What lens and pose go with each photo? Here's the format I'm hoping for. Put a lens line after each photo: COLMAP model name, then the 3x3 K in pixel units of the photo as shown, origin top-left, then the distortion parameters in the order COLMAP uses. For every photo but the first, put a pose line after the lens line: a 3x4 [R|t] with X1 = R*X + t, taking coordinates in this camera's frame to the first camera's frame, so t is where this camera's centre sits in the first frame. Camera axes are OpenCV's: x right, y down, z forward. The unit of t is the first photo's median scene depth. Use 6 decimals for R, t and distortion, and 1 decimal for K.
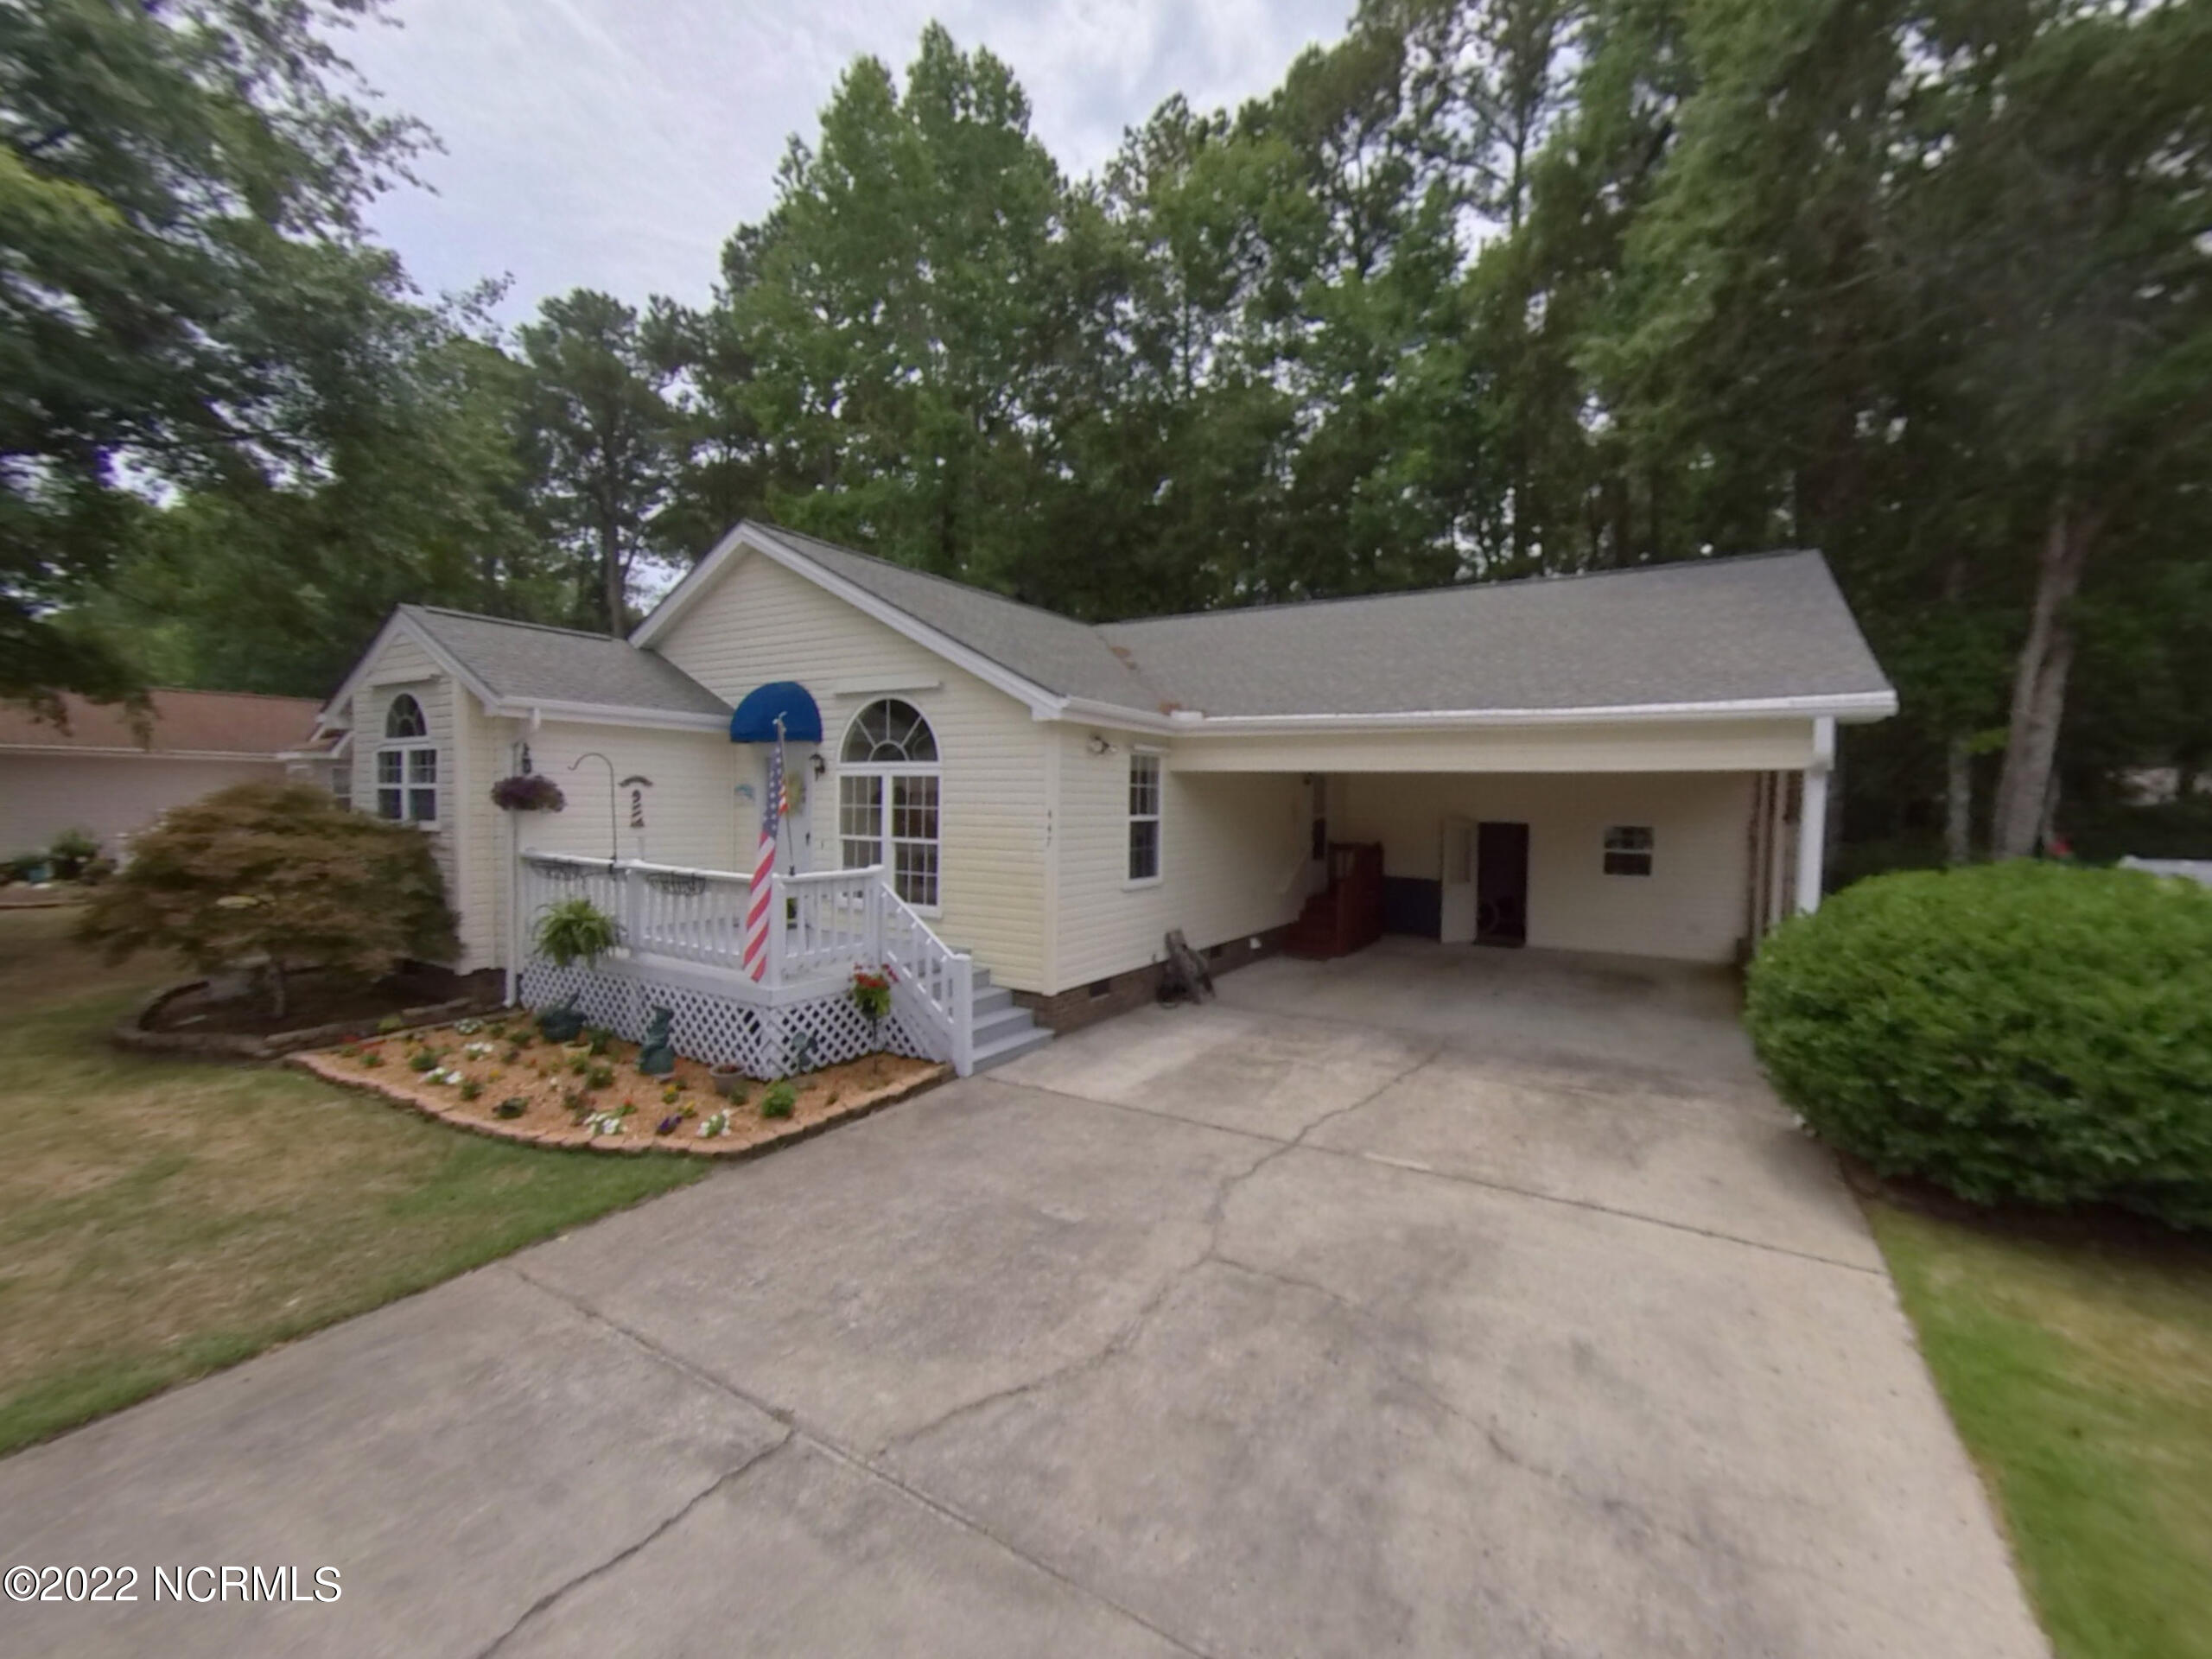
lens RADIAL K [[933.0, 0, 1106.0], [0, 933.0, 829.5], [0, 0, 1]] dist [-0.005093, 0.000310]
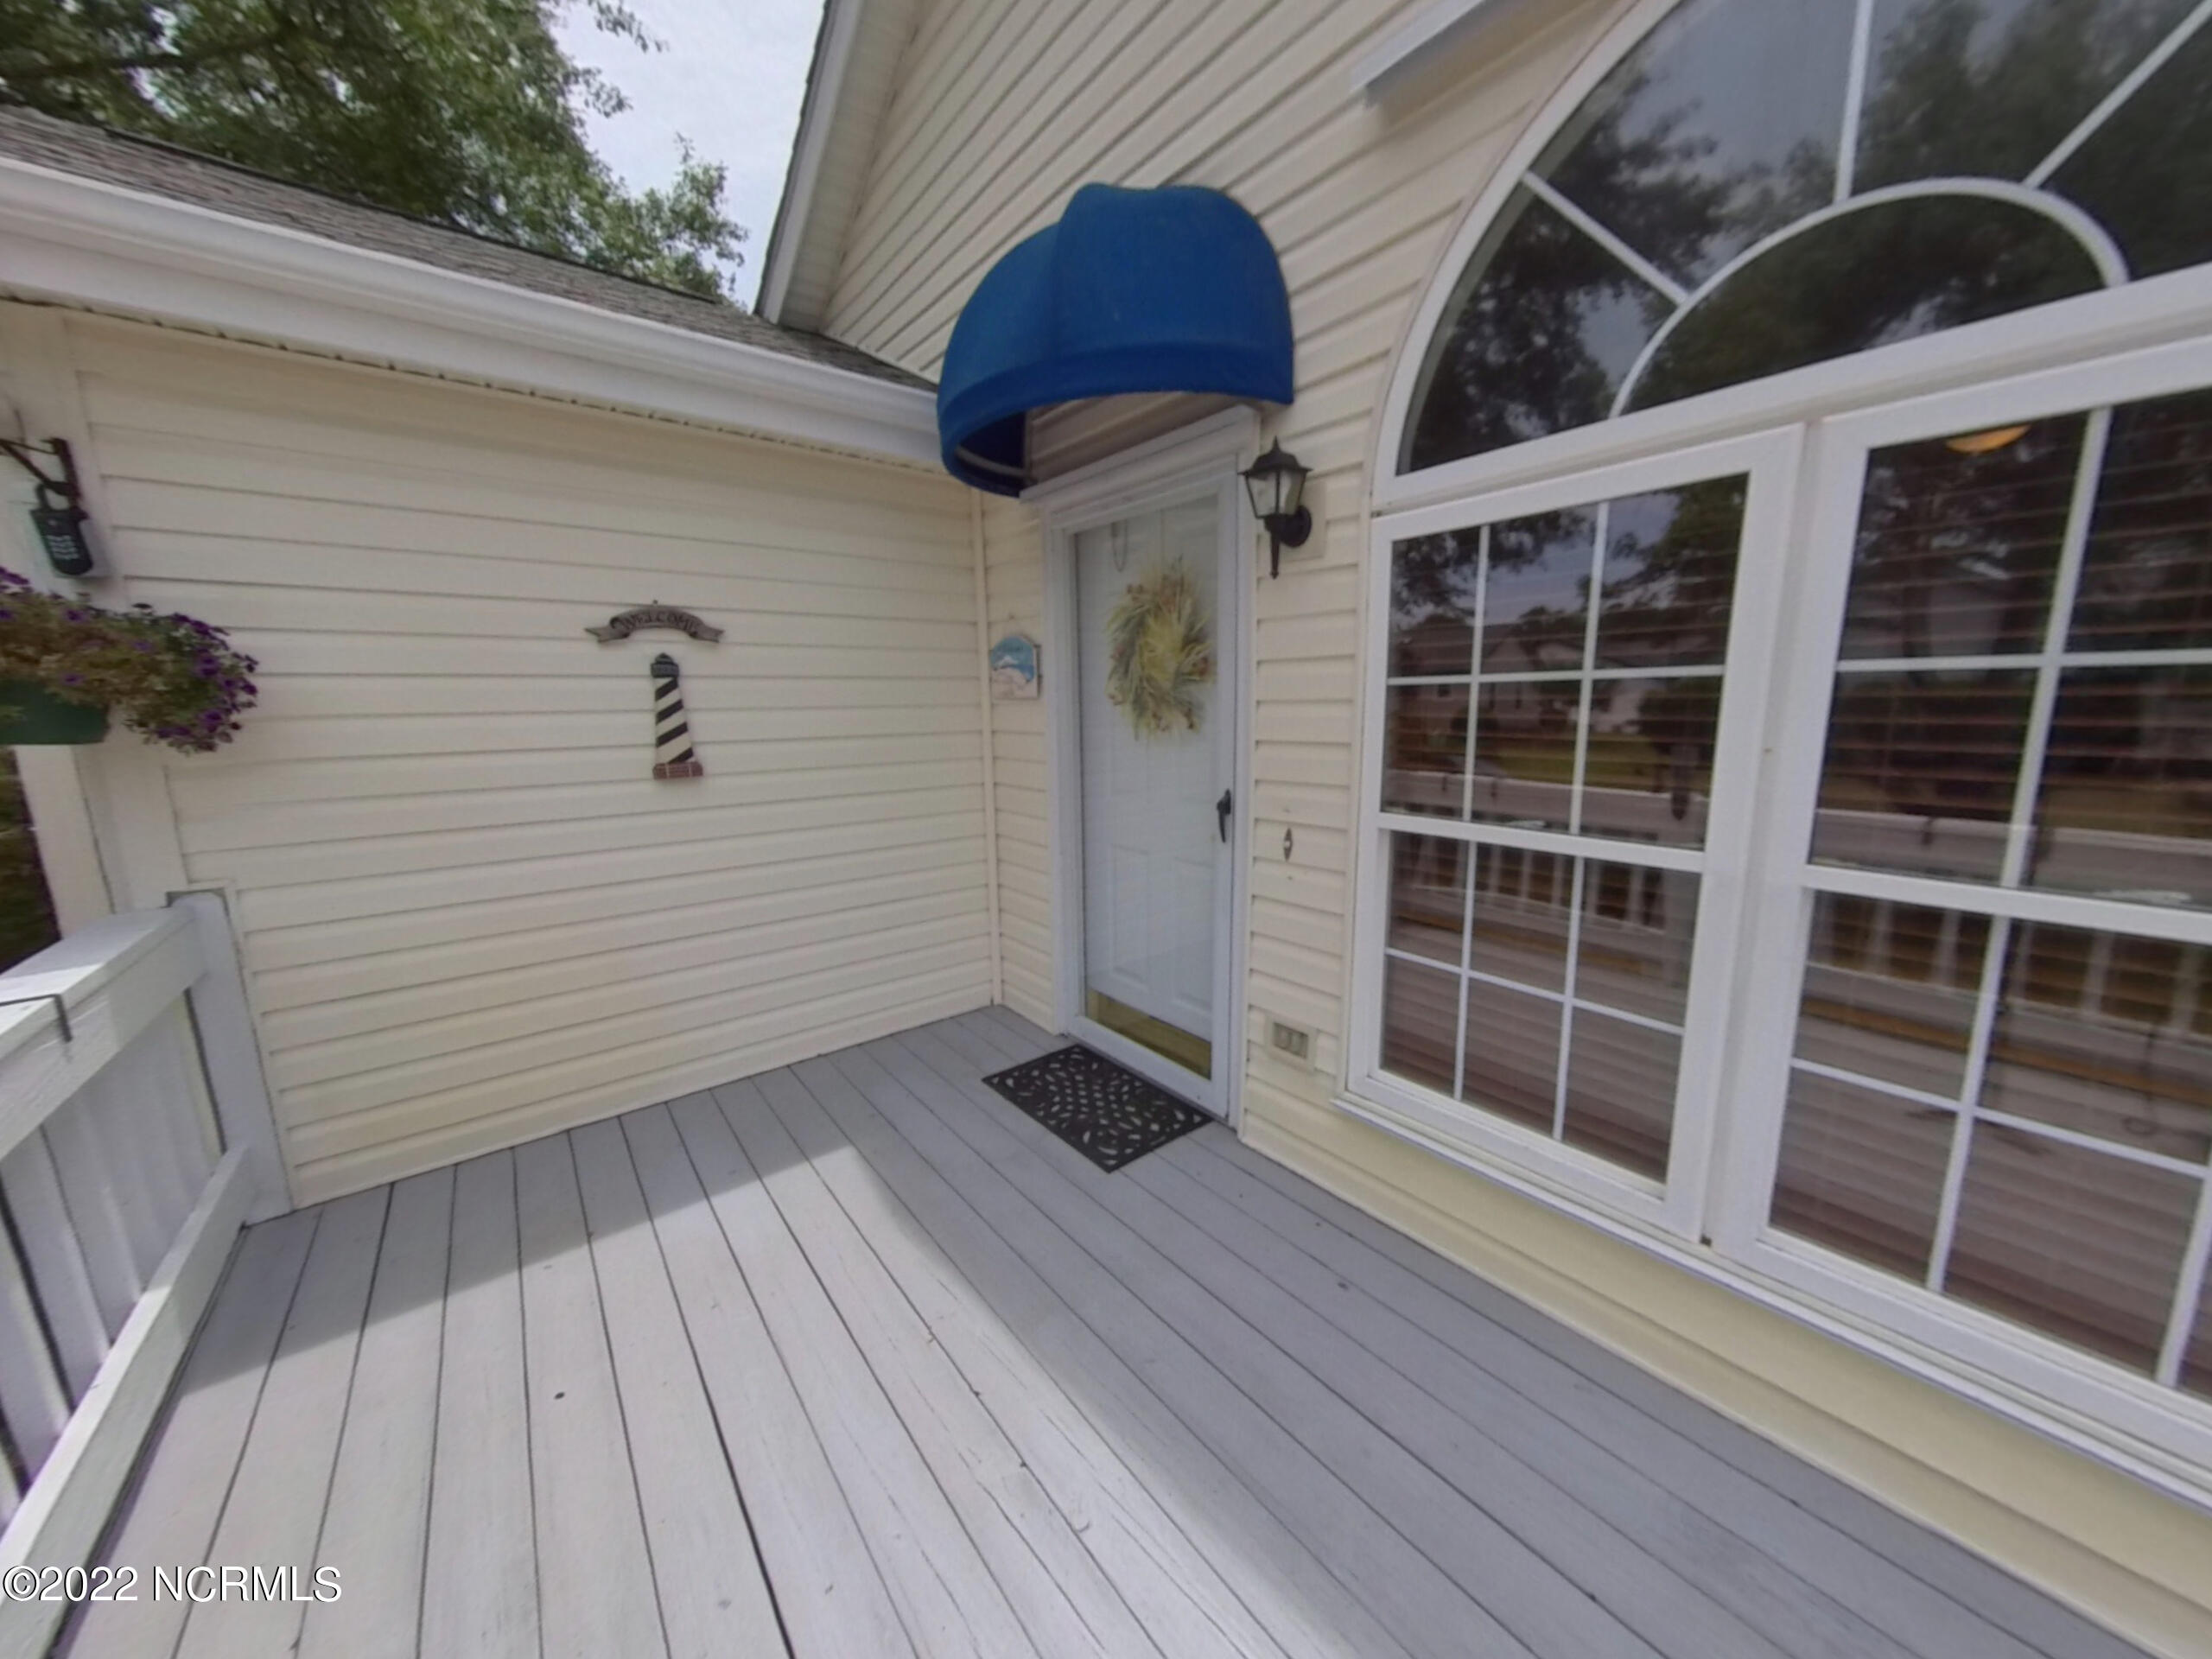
lens RADIAL K [[760.4, 0, 1122.5], [0, 760.4, 834.9], [0, 0, 1]] dist [-0.001434, -0.000289]
pose [[0.950012, 0.024391, -0.311259, -0.315499], [0.021425, 0.989500, 0.142934, -0.018549], [0.311477, -0.142458, 0.939515, 0.887990]]
